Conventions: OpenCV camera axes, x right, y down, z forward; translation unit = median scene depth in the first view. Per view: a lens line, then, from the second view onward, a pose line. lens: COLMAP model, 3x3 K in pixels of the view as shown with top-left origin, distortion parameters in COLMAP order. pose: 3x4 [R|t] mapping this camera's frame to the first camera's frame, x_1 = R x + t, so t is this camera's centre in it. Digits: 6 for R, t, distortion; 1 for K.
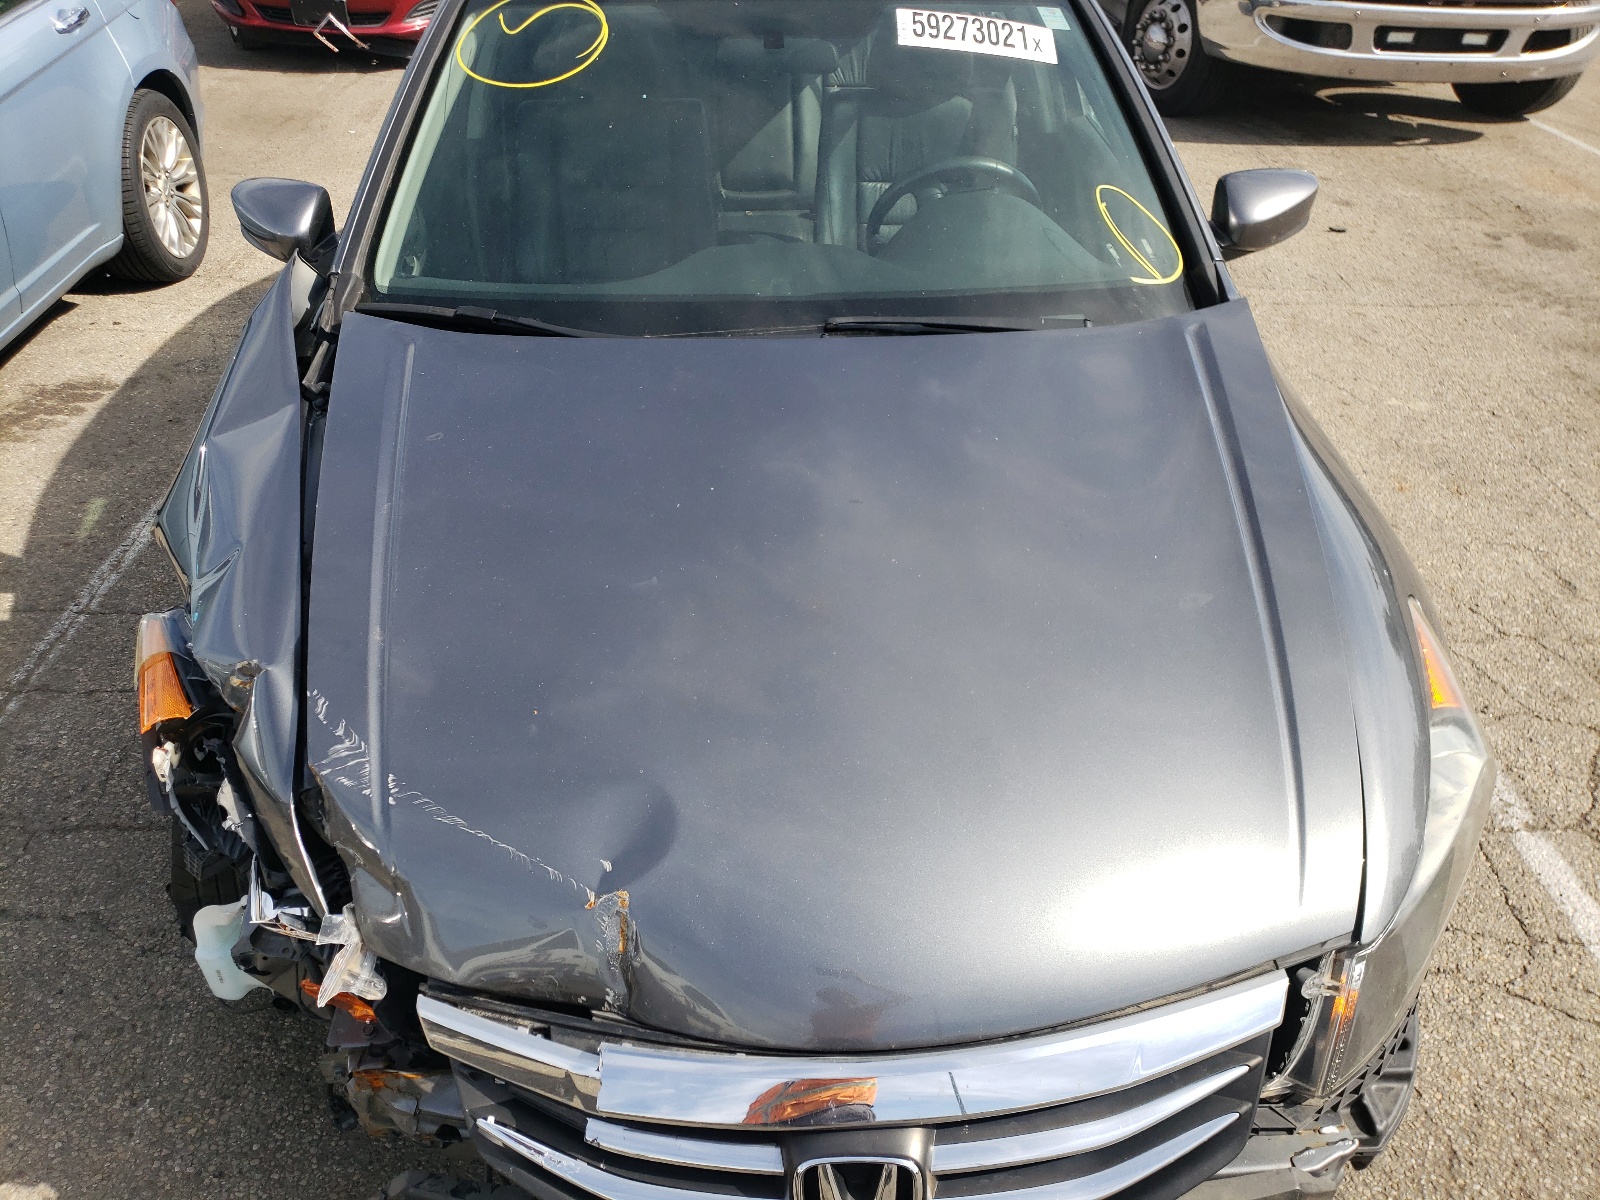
lens RADIAL K [[1252.2, 0, 798.7], [0, 1252.2, 573.1], [0, 0, 1]] dist [-0.004532, -0.002521]
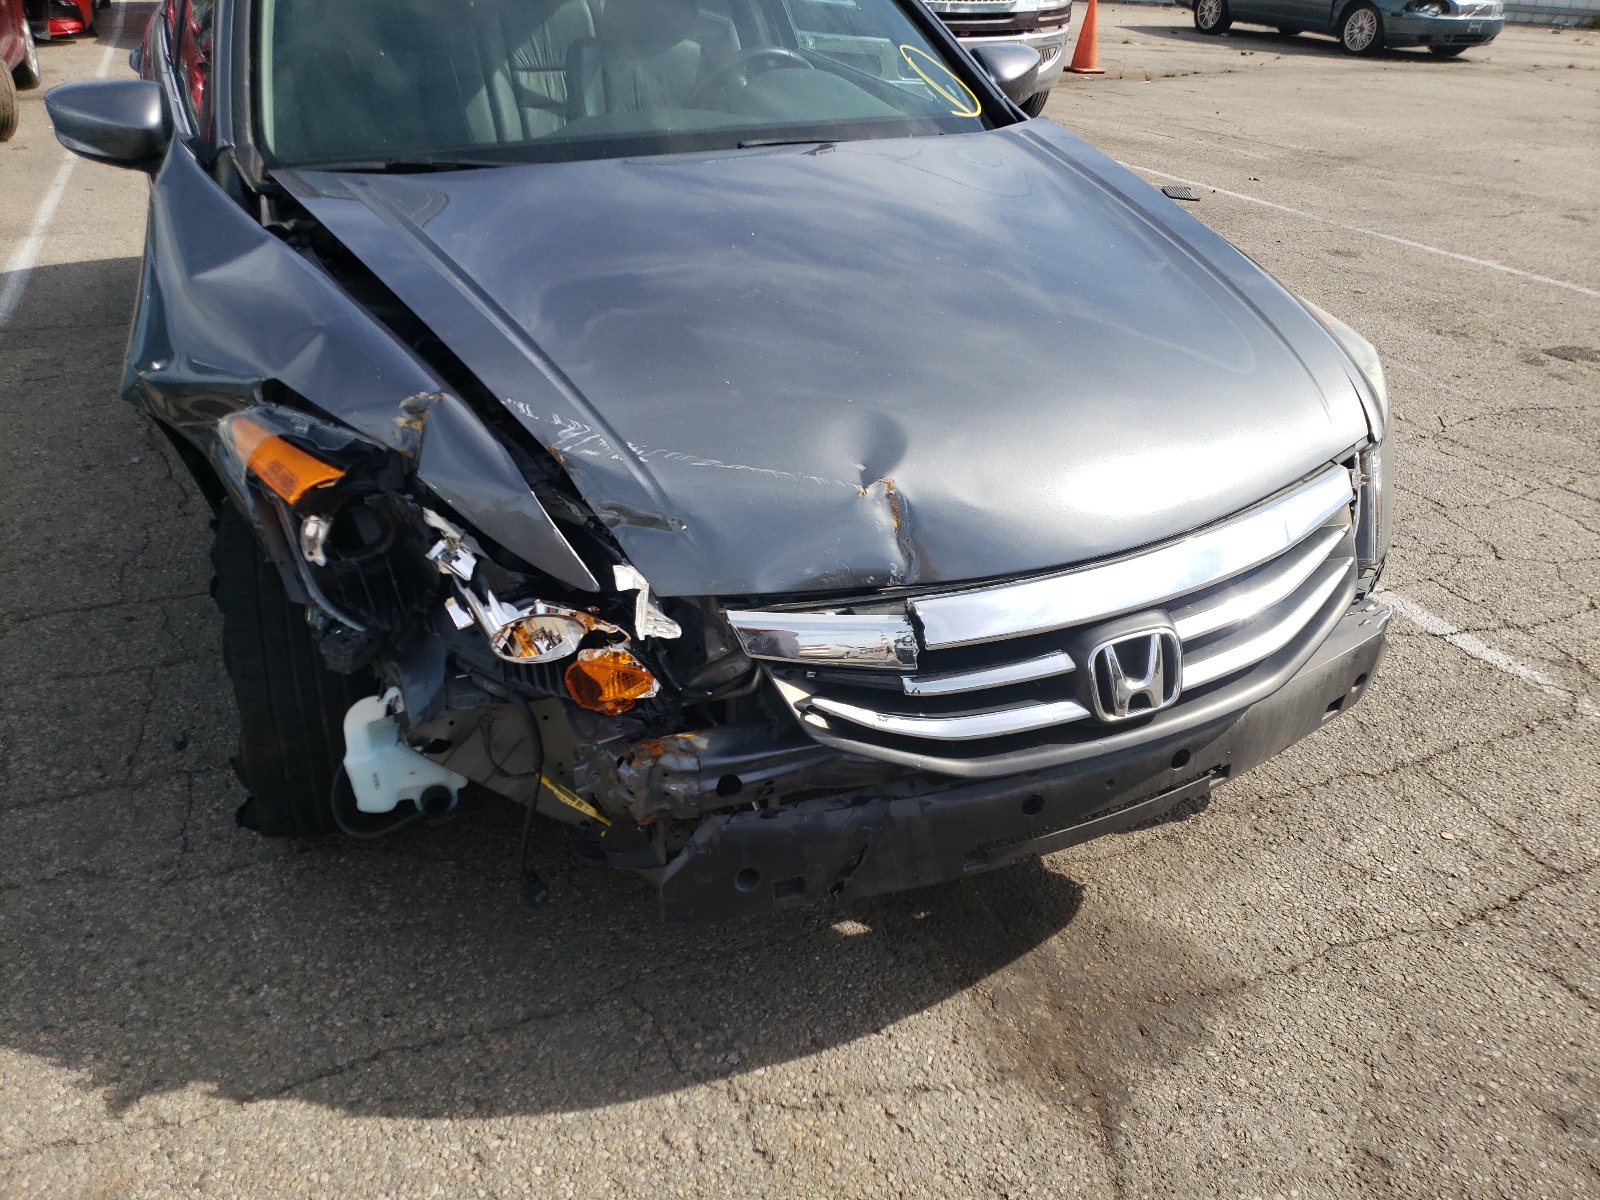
lens RADIAL K [[1208.1, 0, 828.1], [0, 1208.1, 586.7], [0, 0, 1]] dist [0.096151, -0.118193]
pose [[0.916765, -0.193859, 0.349229, -0.450676], [0.215062, 0.976339, -0.022590, 0.276594], [-0.336587, 0.095816, 0.936765, -0.009421]]
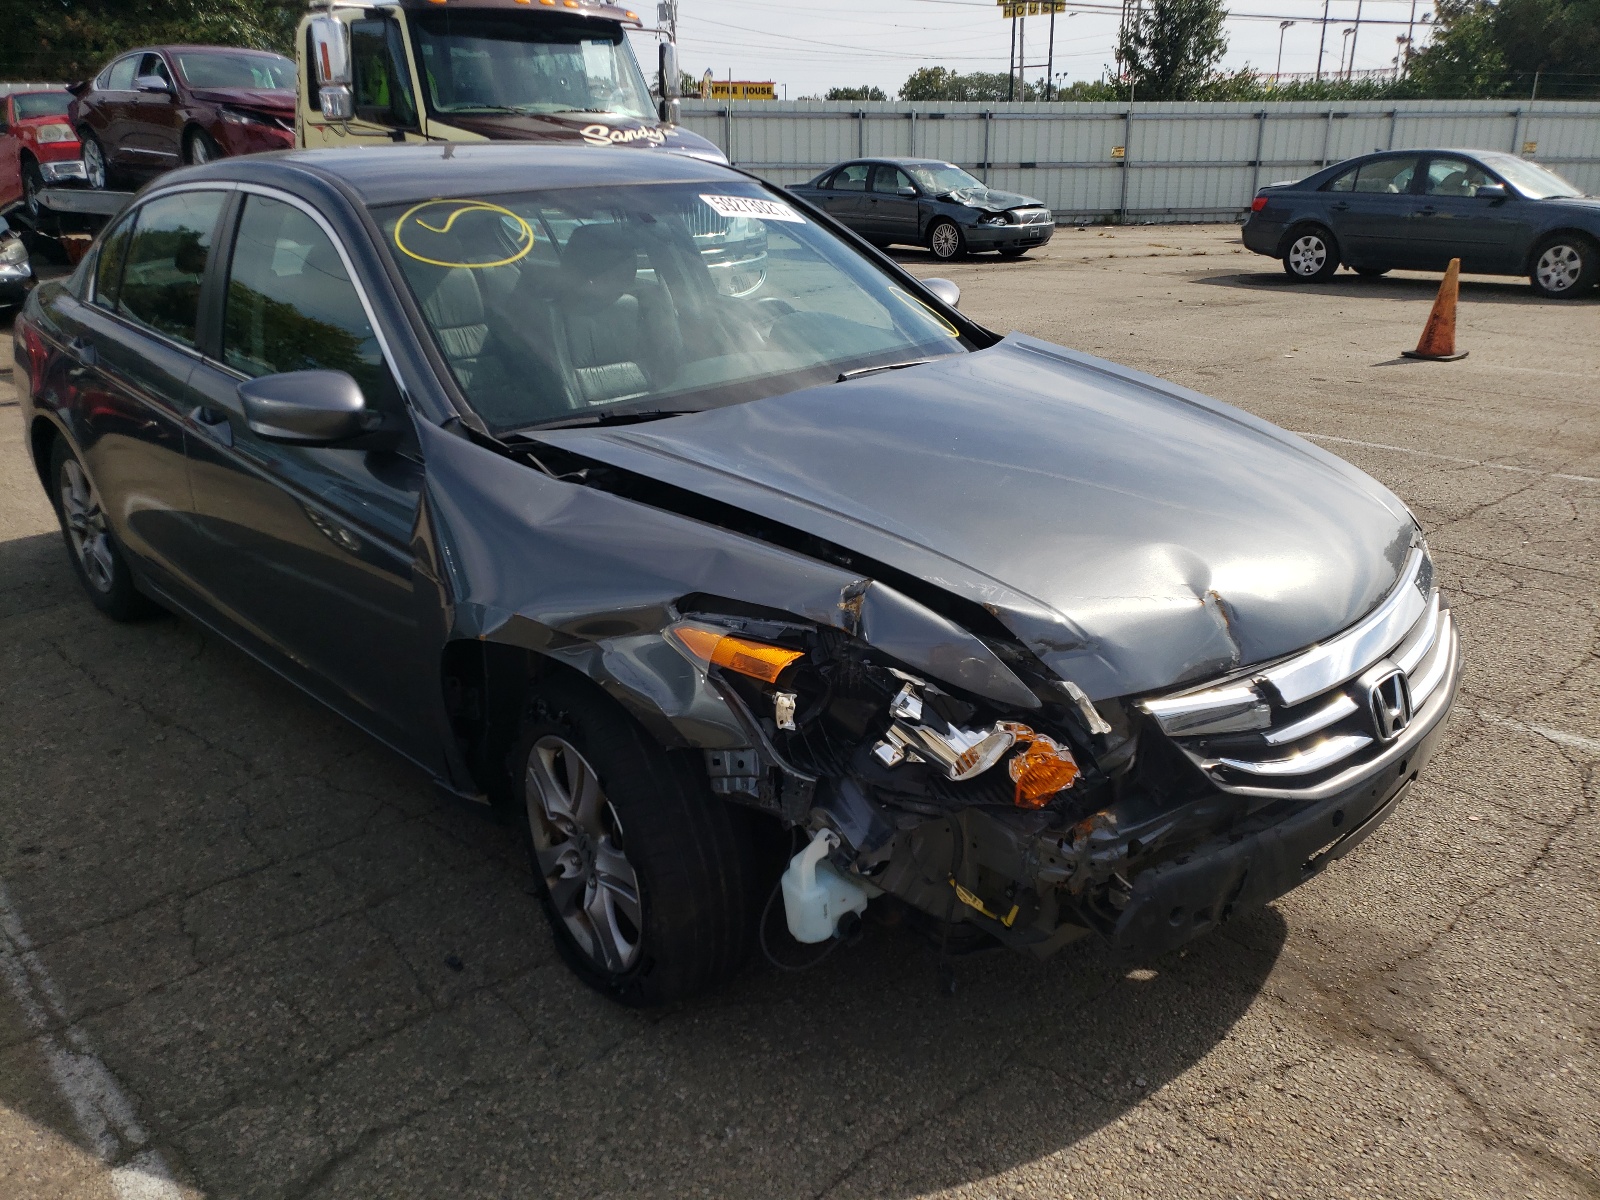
lens RADIAL K [[1203.0, 0, 800.0], [0, 1203.0, 600.0], [0, 0, 1]] dist [-0.005564, 0.043994]
pose [[0.757063, -0.262453, 0.598309, -1.068246], [0.385986, 0.918536, -0.085479, 0.149251], [-0.527134, 0.295653, 0.796693, 0.066139]]
